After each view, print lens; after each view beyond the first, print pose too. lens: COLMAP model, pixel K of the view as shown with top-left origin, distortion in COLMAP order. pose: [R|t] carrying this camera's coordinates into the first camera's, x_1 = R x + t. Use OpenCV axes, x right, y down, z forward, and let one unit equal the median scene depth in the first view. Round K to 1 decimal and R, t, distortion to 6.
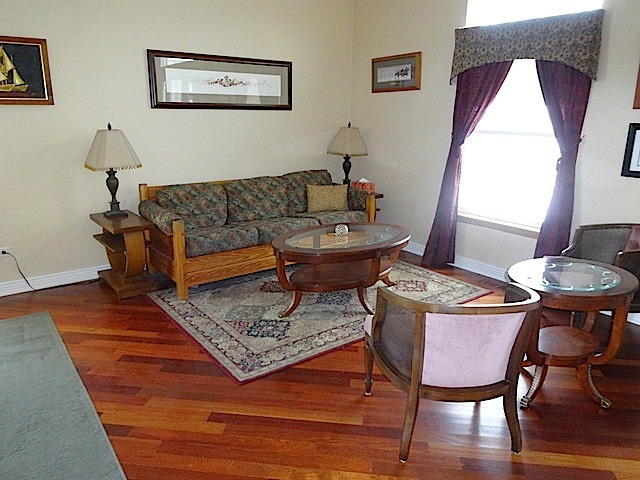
lens RADIAL K [[479.8, 0, 319.9], [0, 479.8, 240.0], [0, 0, 1]] dist [0.004205, -0.009389]
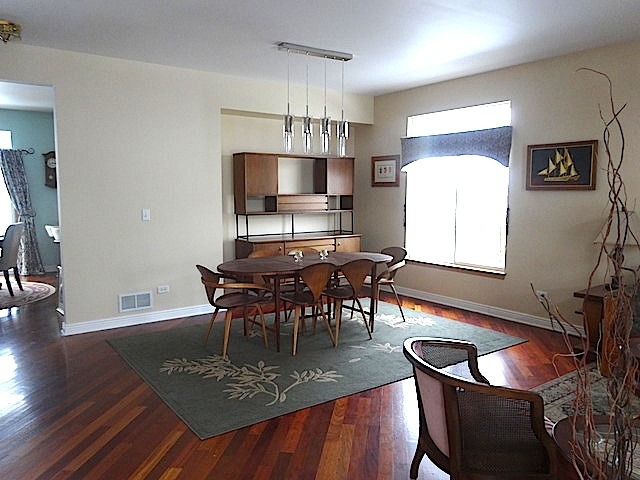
lens RADIAL K [[499.7, 0, 320.2], [0, 499.7, 240.6], [0, 0, 1]] dist [-0.008283, -0.002424]
pose [[-0.019792, 0.092828, -0.995485, 0.678570], [-0.259804, 0.960999, 0.094778, -0.084408], [0.965458, 0.260507, 0.005097, 0.306987]]
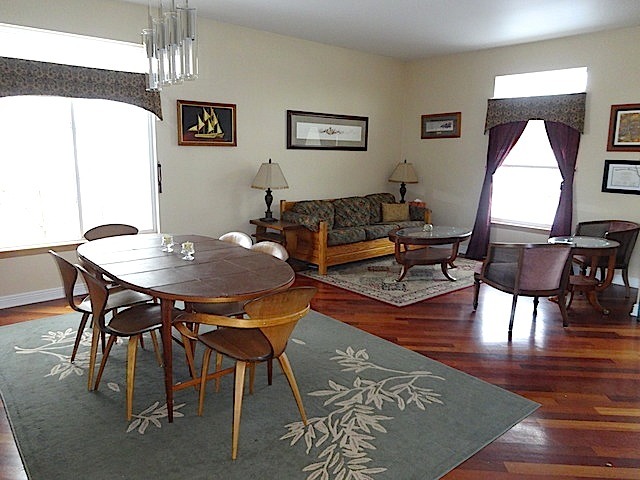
lens RADIAL K [[479.8, 0, 320.5], [0, 479.8, 237.6], [0, 0, 1]] dist [0.004205, -0.009389]
pose [[0.997941, -0.005775, 0.063884, -0.348785], [0.011080, 0.996488, -0.082998, 0.118126], [-0.063181, 0.083535, 0.994500, -0.442993]]
